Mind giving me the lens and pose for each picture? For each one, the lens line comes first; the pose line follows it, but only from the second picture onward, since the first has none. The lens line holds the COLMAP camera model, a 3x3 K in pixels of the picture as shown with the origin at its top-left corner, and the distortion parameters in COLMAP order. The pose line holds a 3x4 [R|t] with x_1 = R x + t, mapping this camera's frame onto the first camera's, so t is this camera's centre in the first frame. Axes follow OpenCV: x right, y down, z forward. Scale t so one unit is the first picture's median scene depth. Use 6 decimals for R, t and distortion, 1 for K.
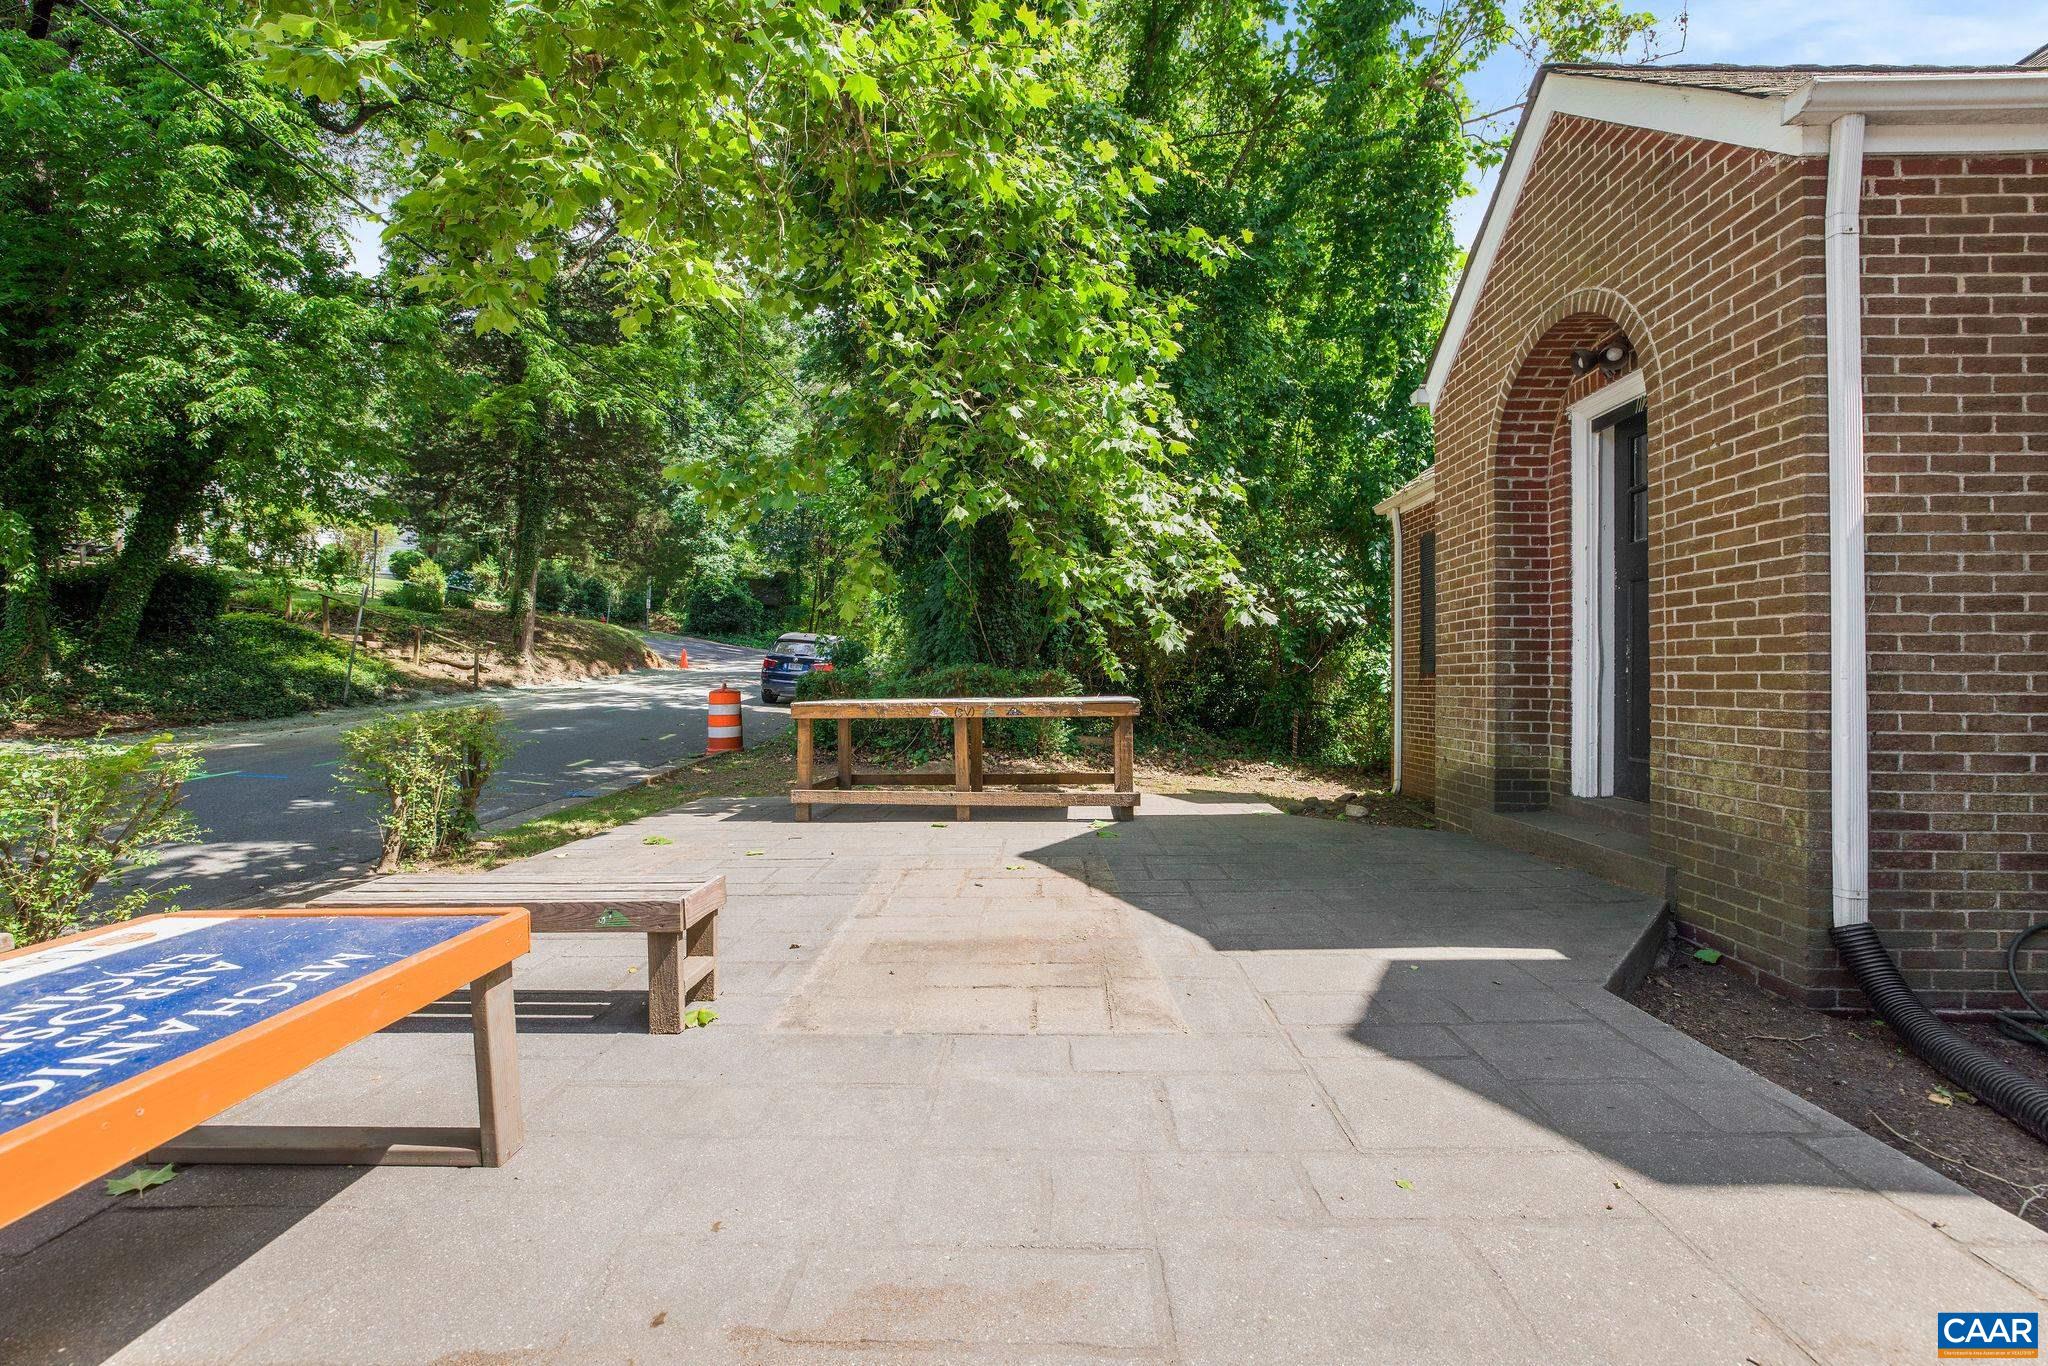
lens RADIAL K [[885.0, 0, 1024.0], [0, 885.0, 683.0], [0, 0, 1]] dist [-0.046399, 0.013431]
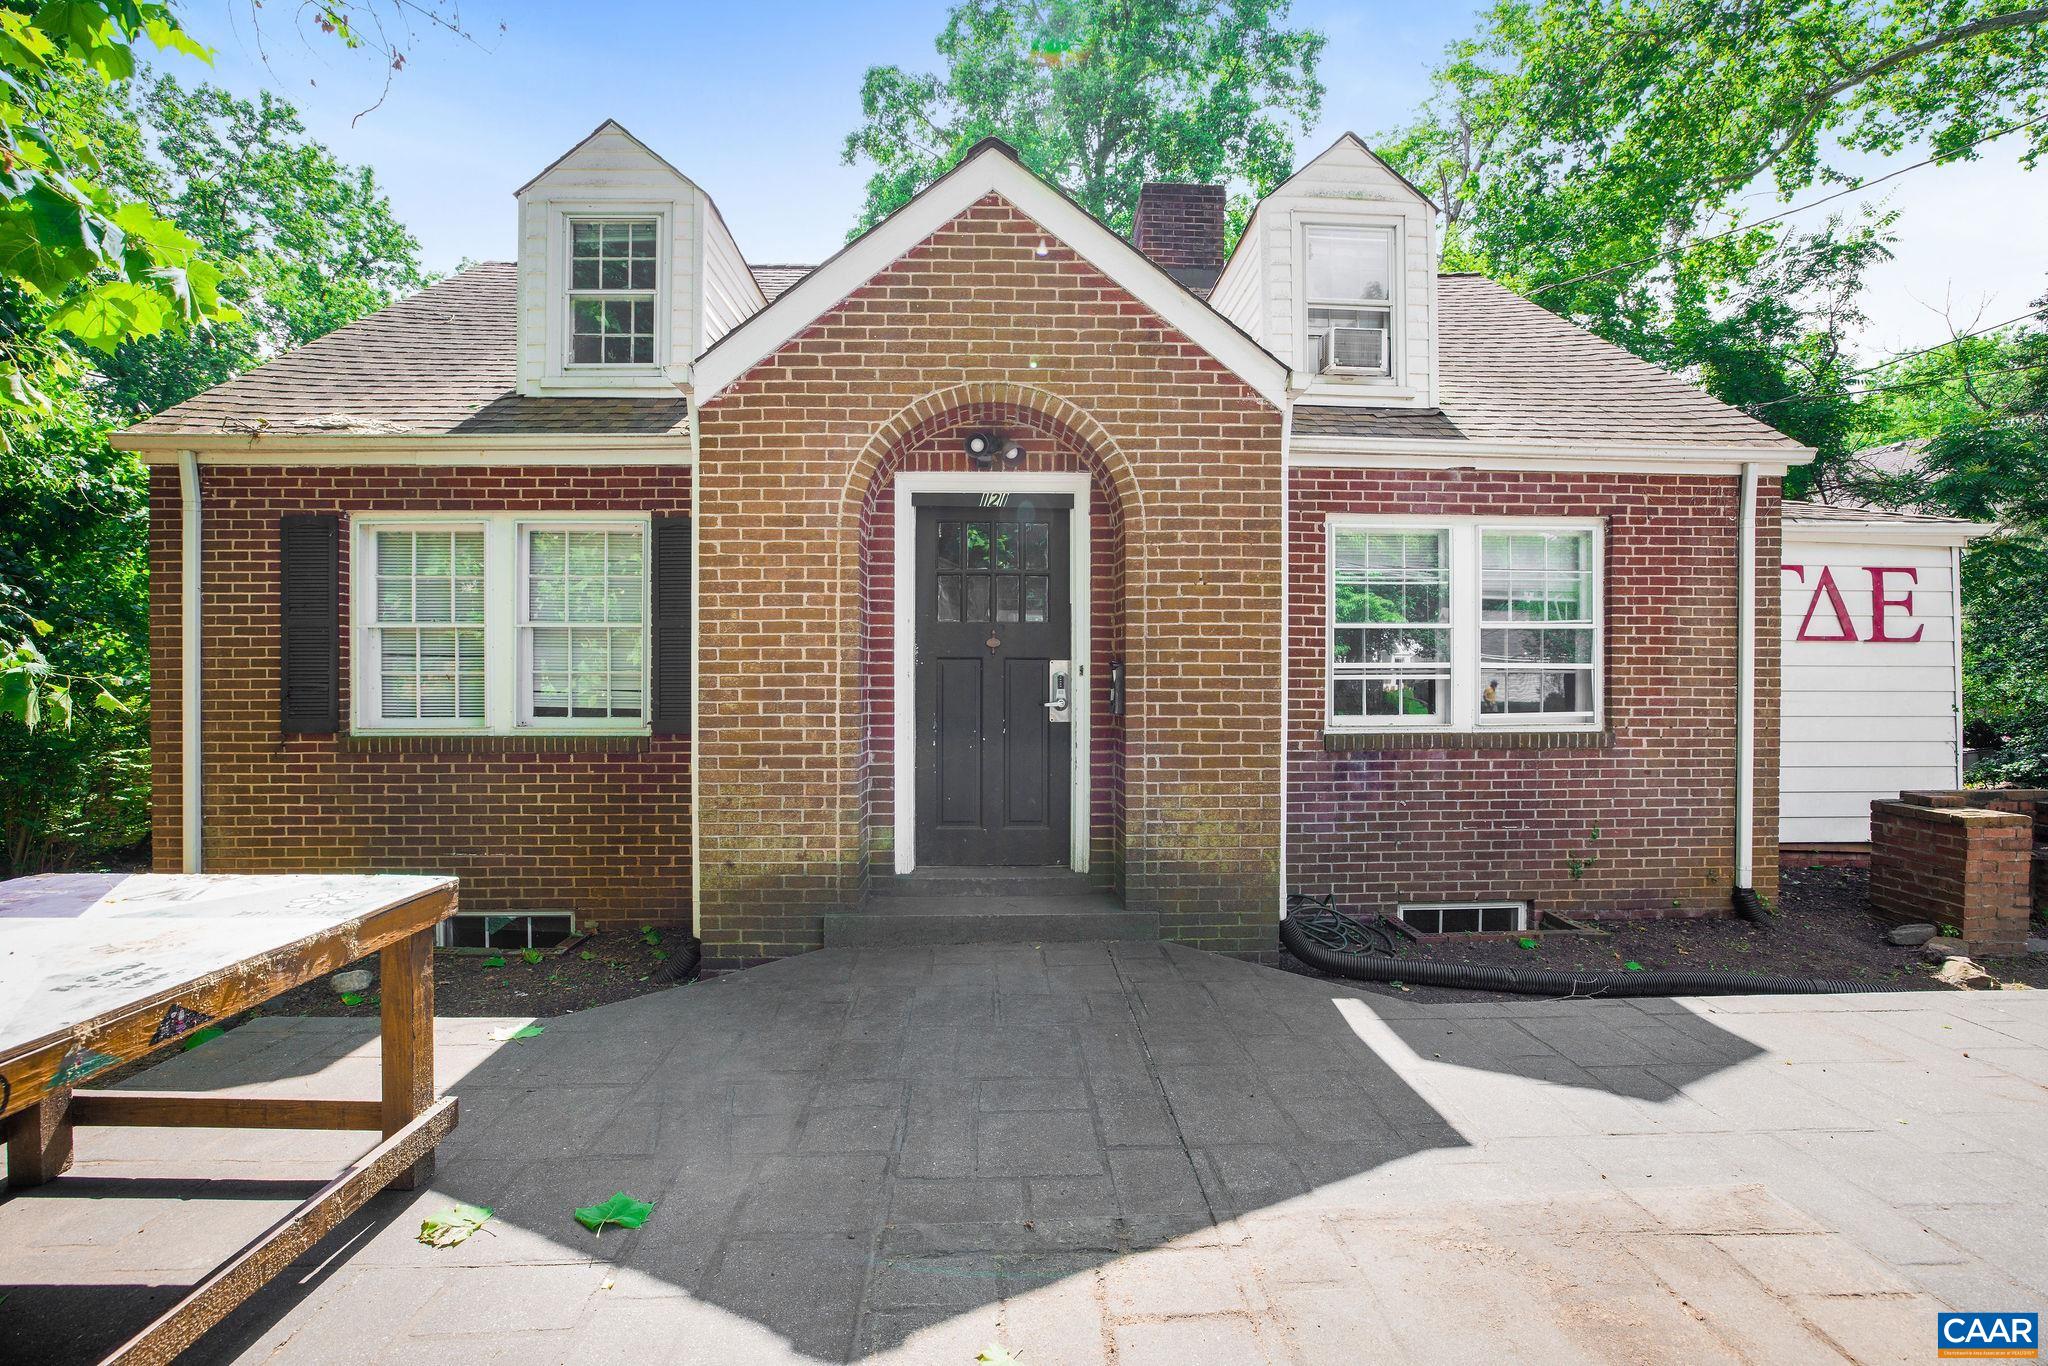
lens RADIAL K [[885.0, 0, 1024.0], [0, 885.0, 683.0], [0, 0, 1]] dist [-0.046399, 0.013431]
pose [[-0.064770, -0.004009, 0.997892, -0.521639], [0.001497, 0.999990, 0.004114, -0.128174], [-0.997899, 0.001761, -0.064764, 1.351081]]
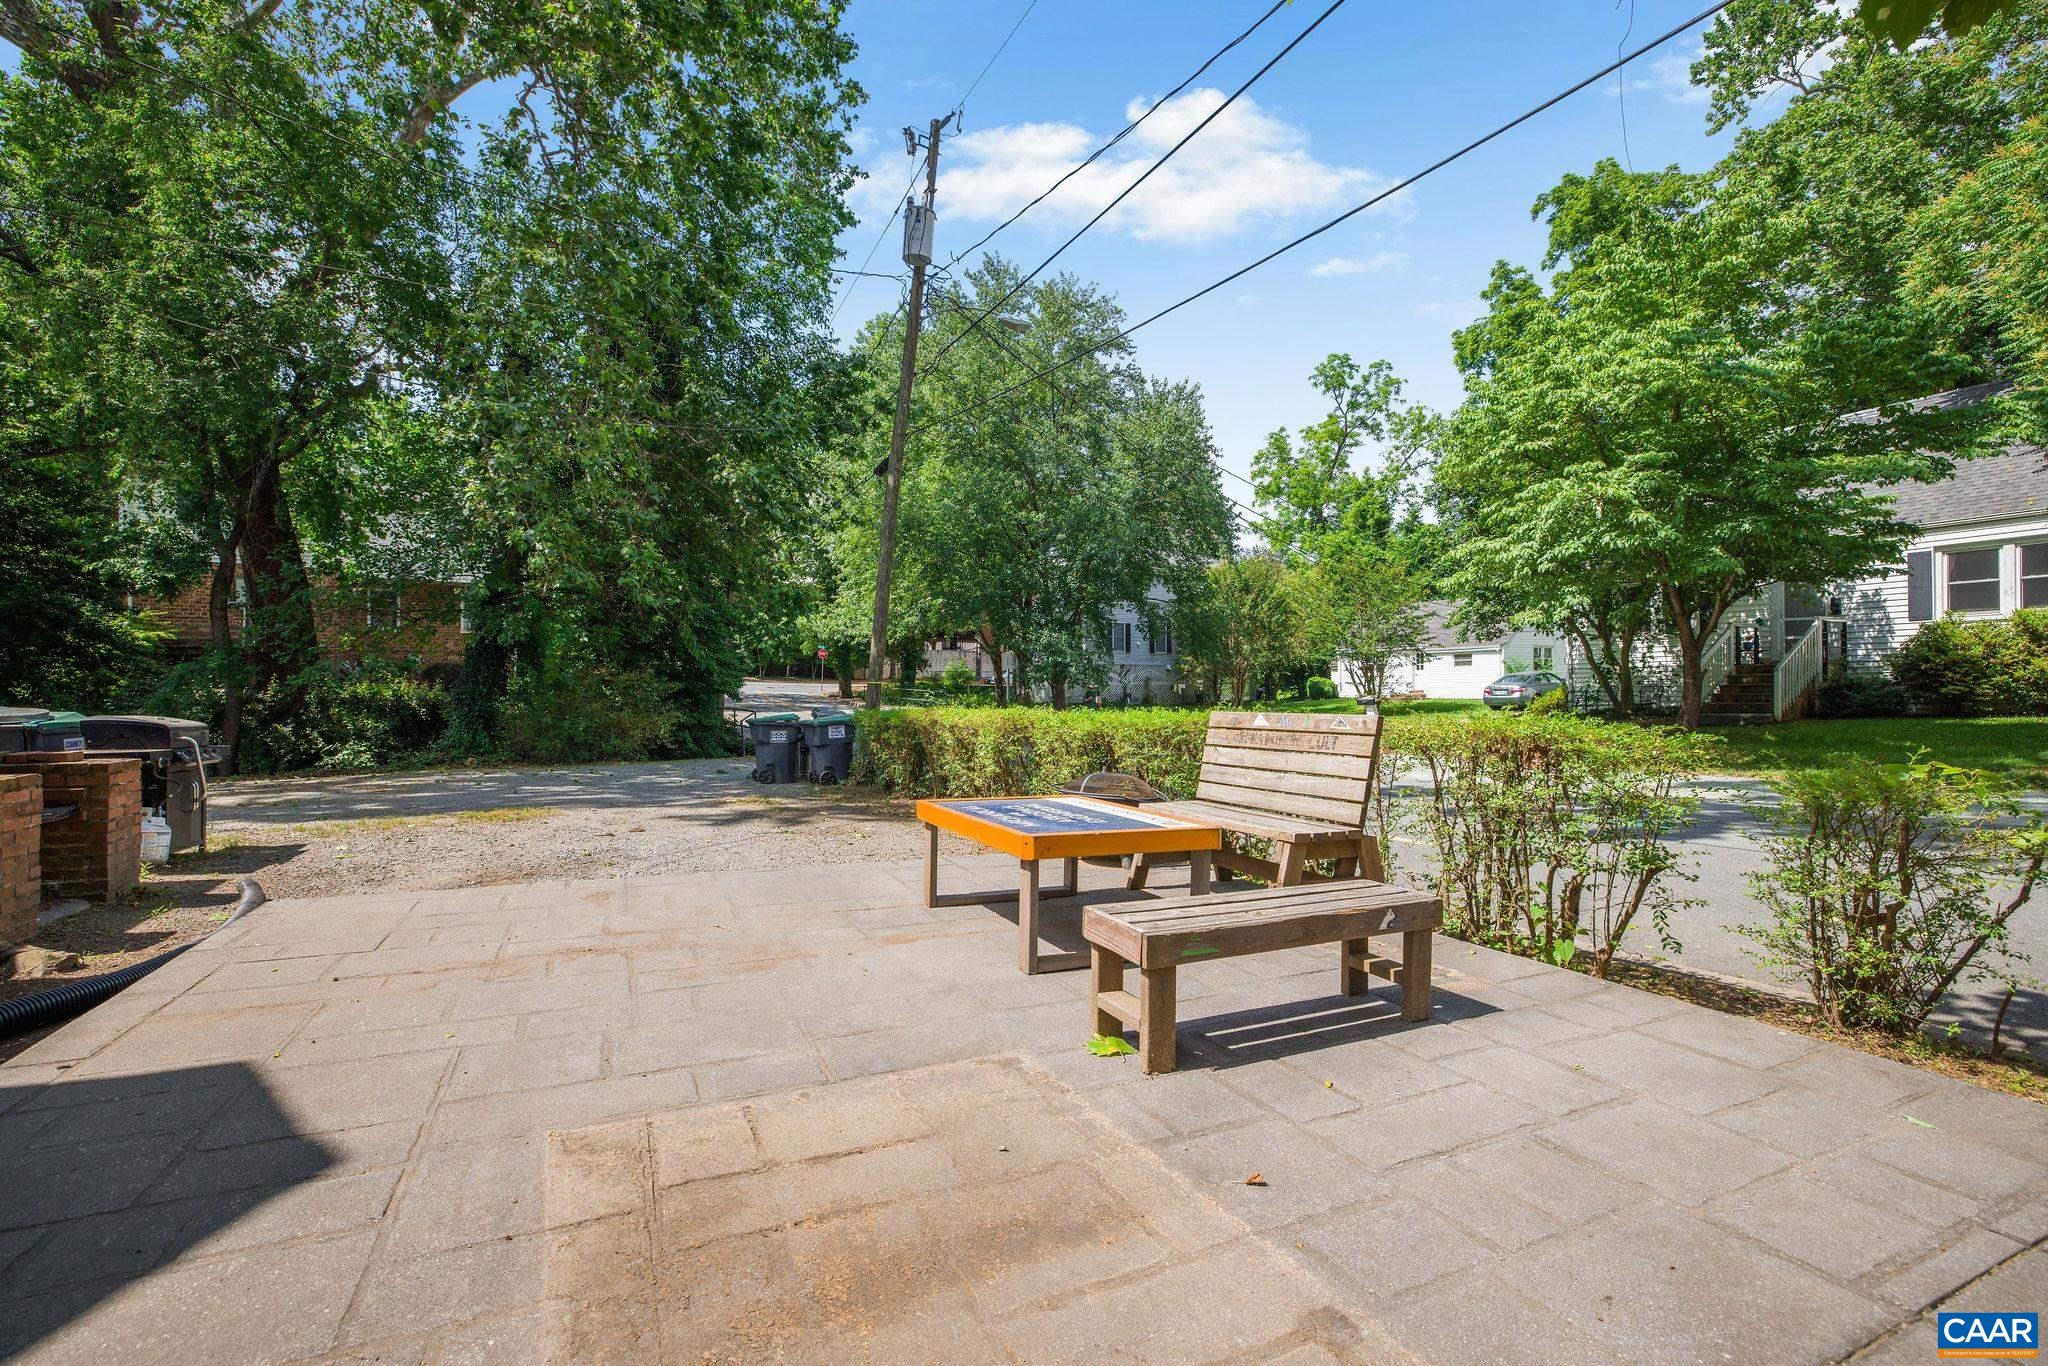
lens RADIAL K [[885.0, 0, 1024.0], [0, 885.0, 683.0], [0, 0, 1]] dist [-0.046399, 0.013431]
pose [[-0.890137, -0.004974, -0.455666, 0.115178], [0.000409, 0.999931, -0.011715, -0.007813], [0.455693, -0.010614, -0.890074, 1.363443]]
